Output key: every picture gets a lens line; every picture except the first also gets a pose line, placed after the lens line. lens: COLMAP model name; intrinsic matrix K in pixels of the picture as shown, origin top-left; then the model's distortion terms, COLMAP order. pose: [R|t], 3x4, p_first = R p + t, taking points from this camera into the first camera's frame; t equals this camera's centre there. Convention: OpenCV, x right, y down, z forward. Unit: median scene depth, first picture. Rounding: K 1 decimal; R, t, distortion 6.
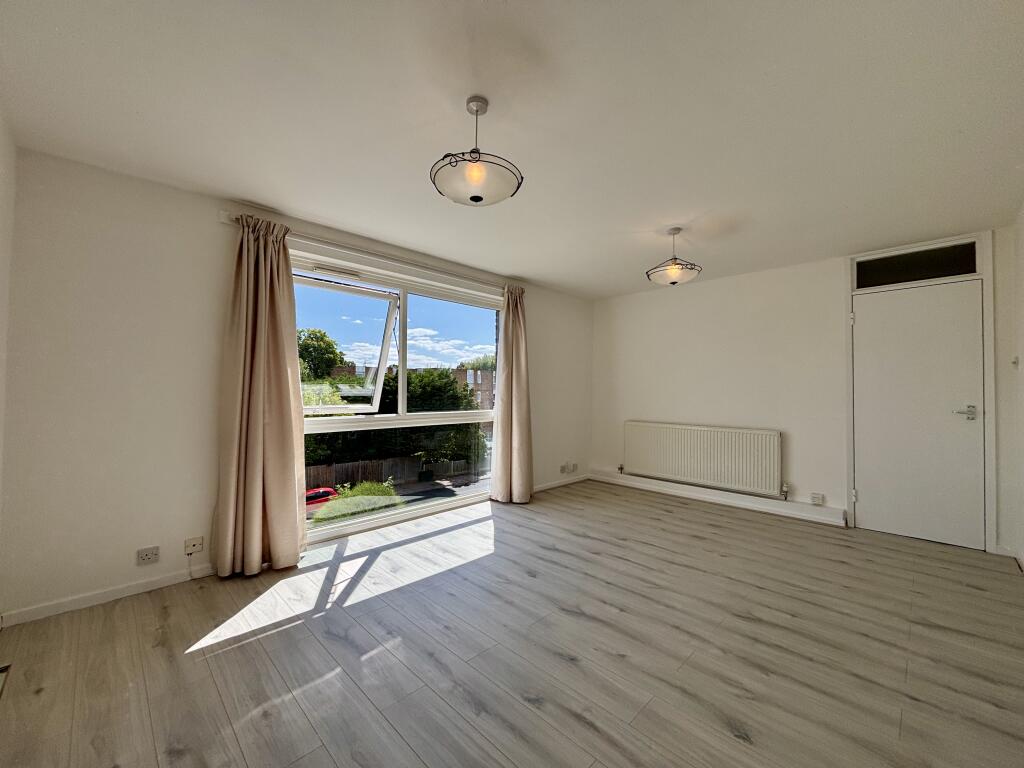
lens RADIAL K [[412.5, 0, 510.9], [0, 412.5, 387.0], [0, 0, 1]] dist [0.010877, 0.000511]
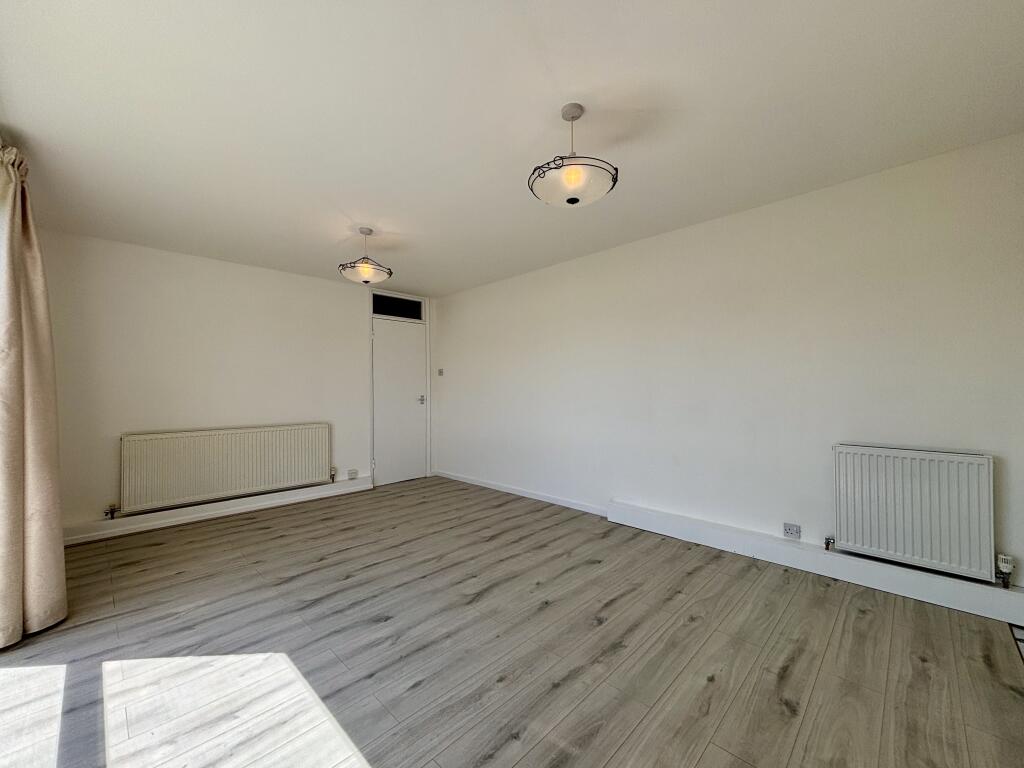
lens RADIAL K [[412.5, 0, 510.5], [0, 412.5, 383.6], [0, 0, 1]] dist [0.010877, 0.000511]
pose [[-0.004007, 0.009994, 0.999942, -0.649034], [-0.001445, 0.999949, -0.010000, 0.011573], [-0.999991, -0.001485, -0.003992, 0.665711]]
